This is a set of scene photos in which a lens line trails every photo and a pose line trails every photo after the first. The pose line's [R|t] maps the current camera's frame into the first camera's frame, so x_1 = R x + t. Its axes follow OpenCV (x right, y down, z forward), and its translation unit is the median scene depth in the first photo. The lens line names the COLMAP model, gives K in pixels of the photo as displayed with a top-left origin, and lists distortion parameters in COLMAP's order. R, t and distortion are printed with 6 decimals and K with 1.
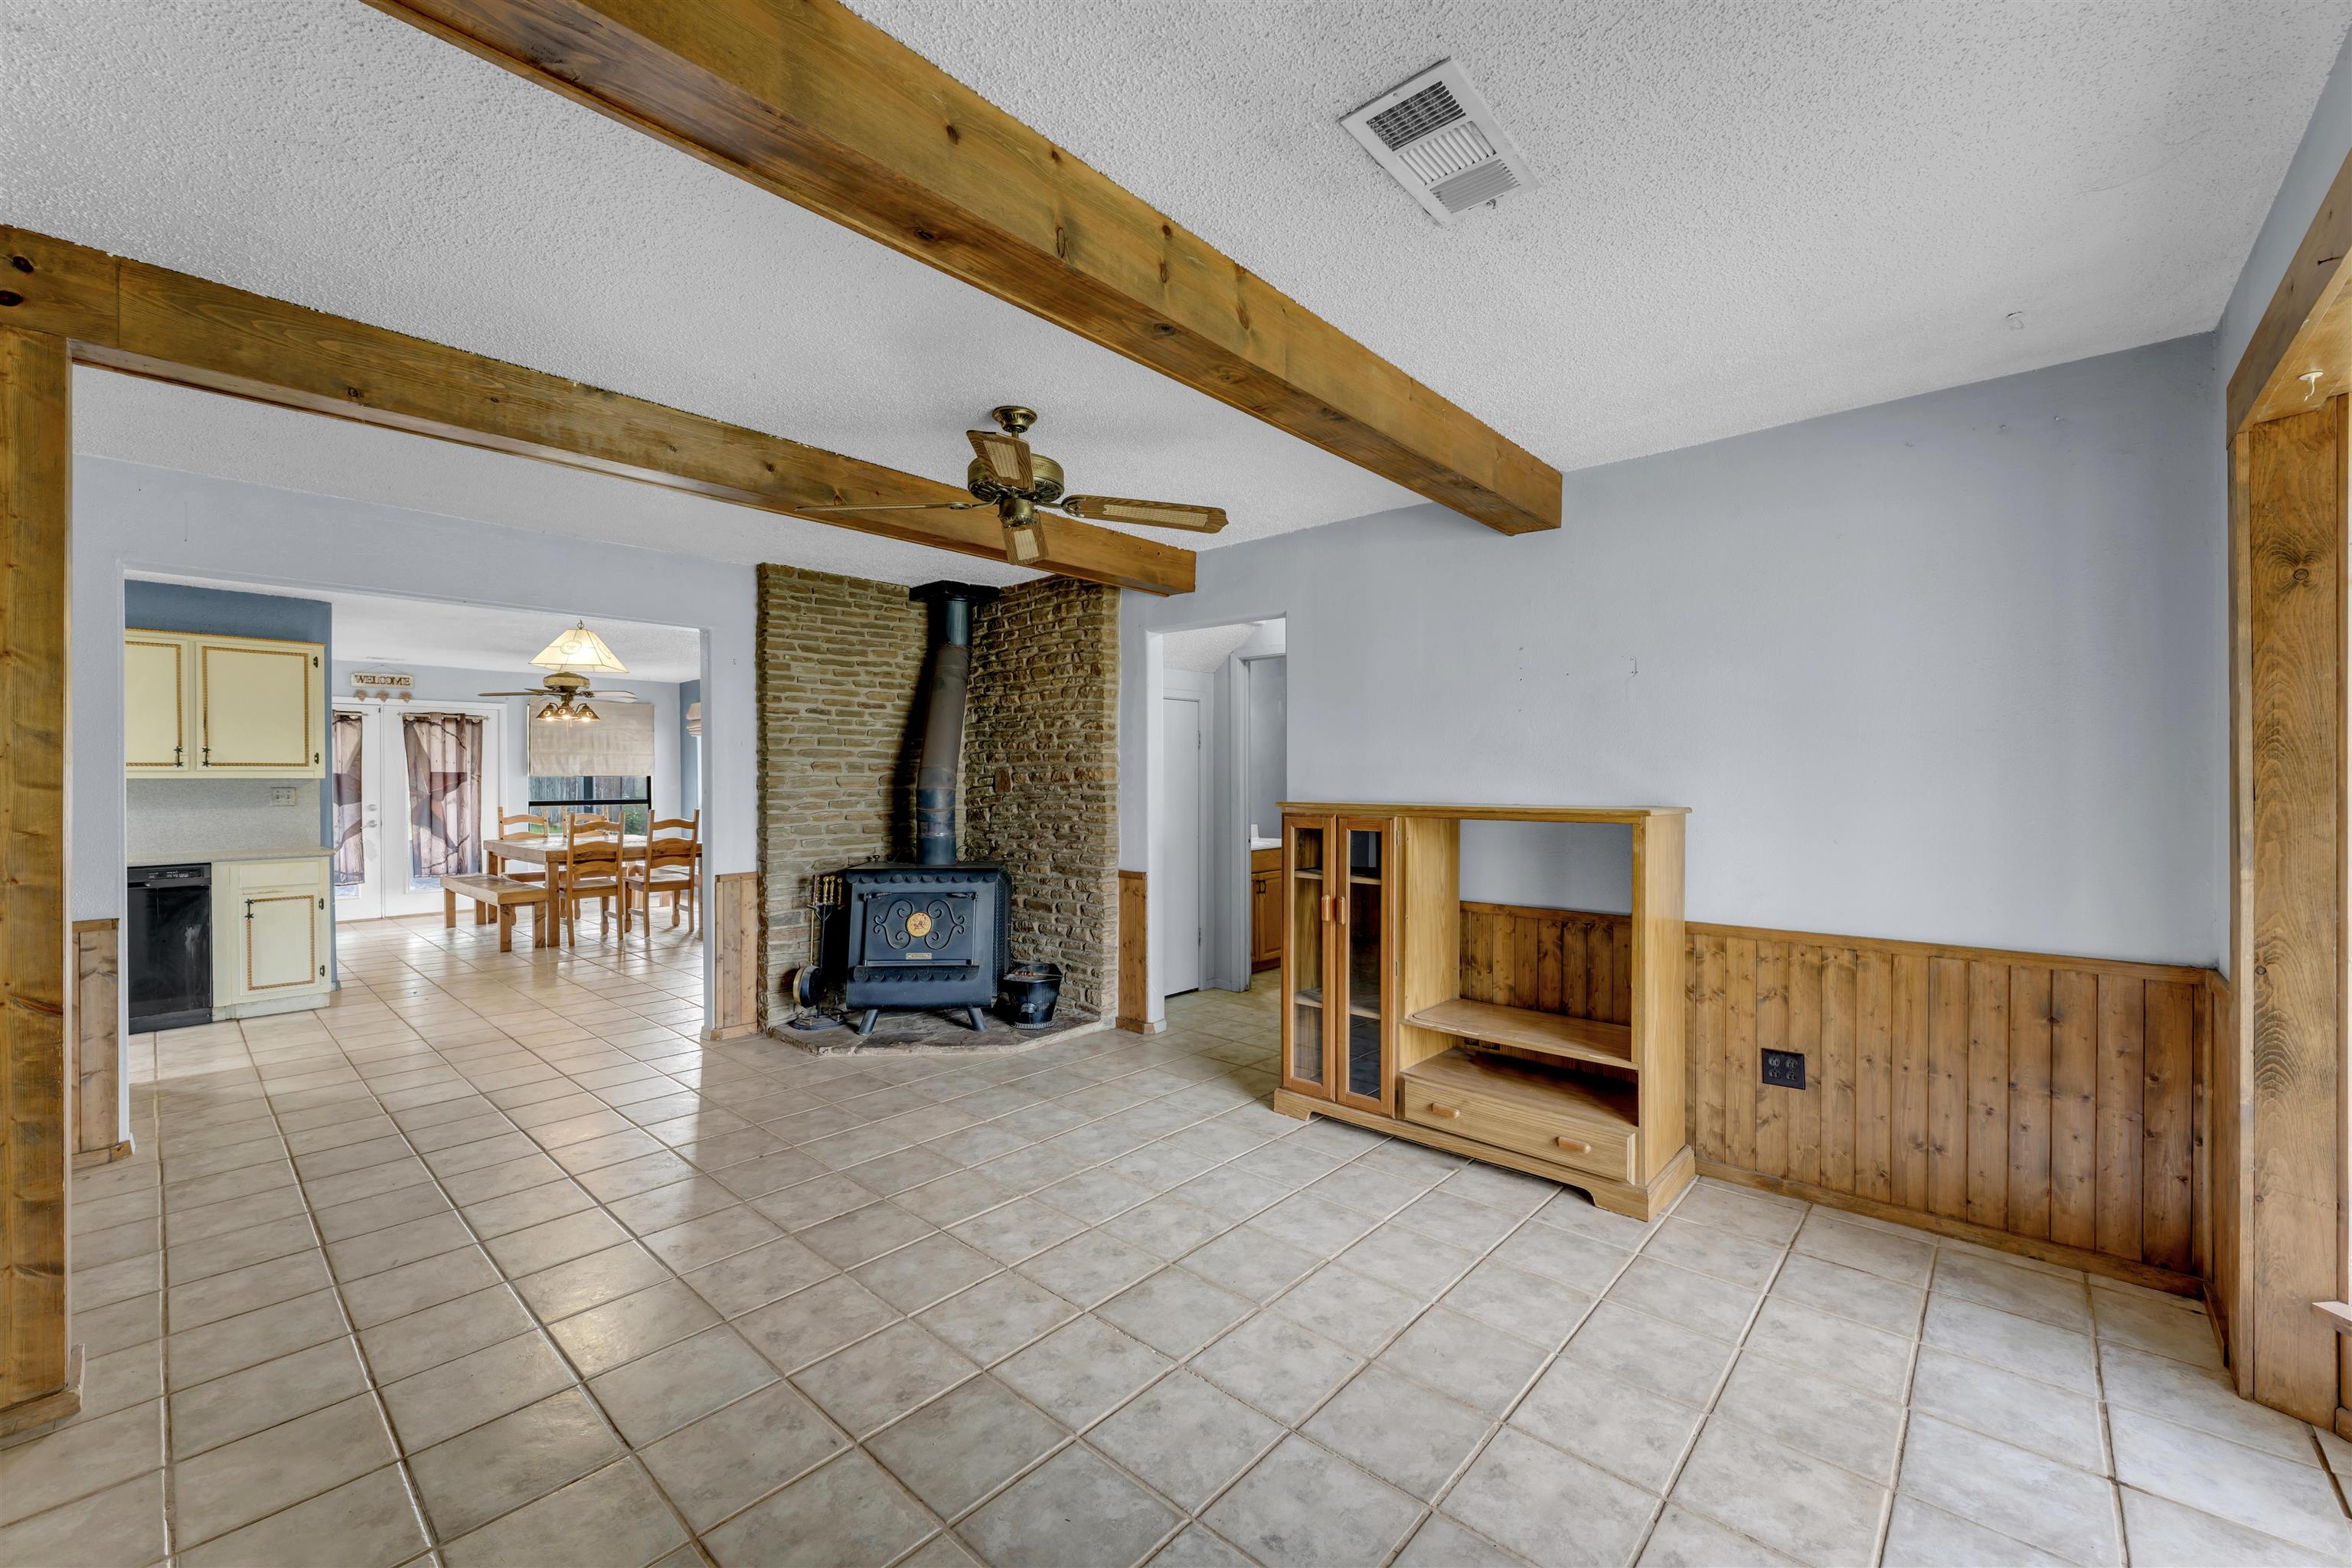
lens RADIAL K [[940.1, 0, 1172.7], [0, 940.1, 782.3], [0, 0, 1]] dist [0.000259, -0.000107]
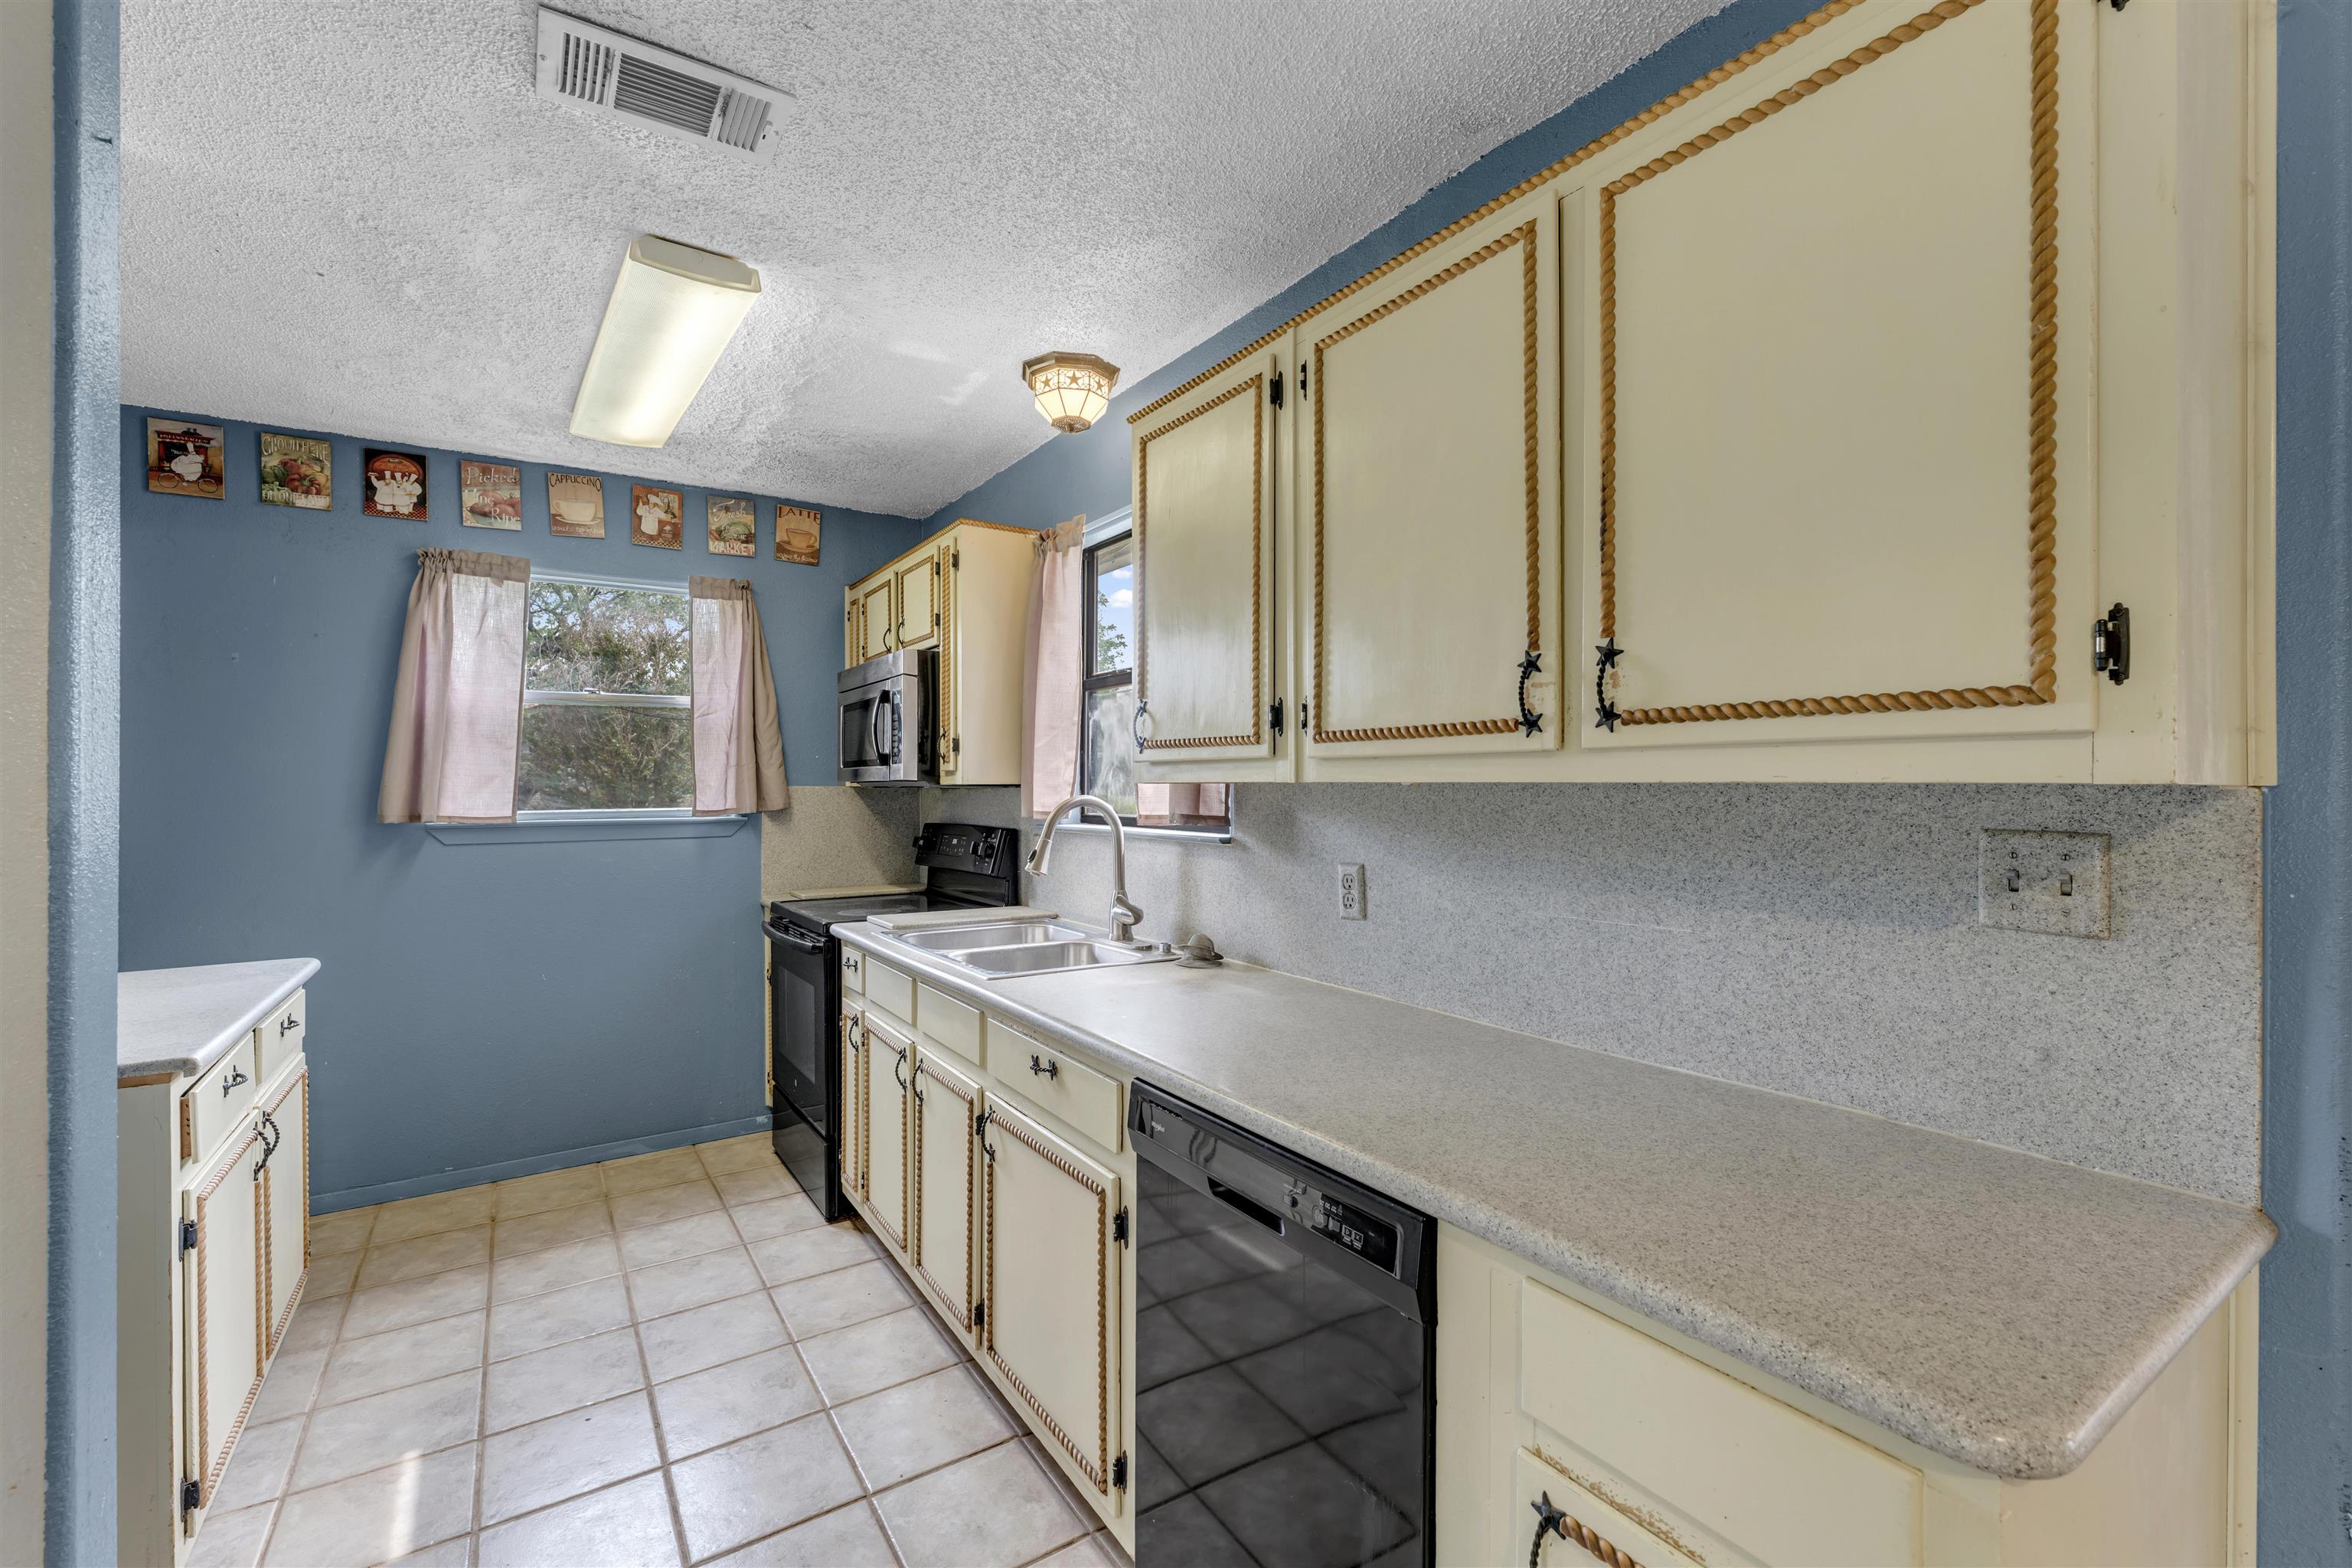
lens RADIAL K [[987.7, 0, 1174.0], [0, 987.7, 786.6], [0, 0, 1]] dist [0.001928, 0.000086]
pose [[-0.247472, 0.005978, -0.968877, -0.778762], [0.000657, 0.999982, 0.006002, -0.004870], [0.968895, 0.000848, -0.247471, 0.958841]]
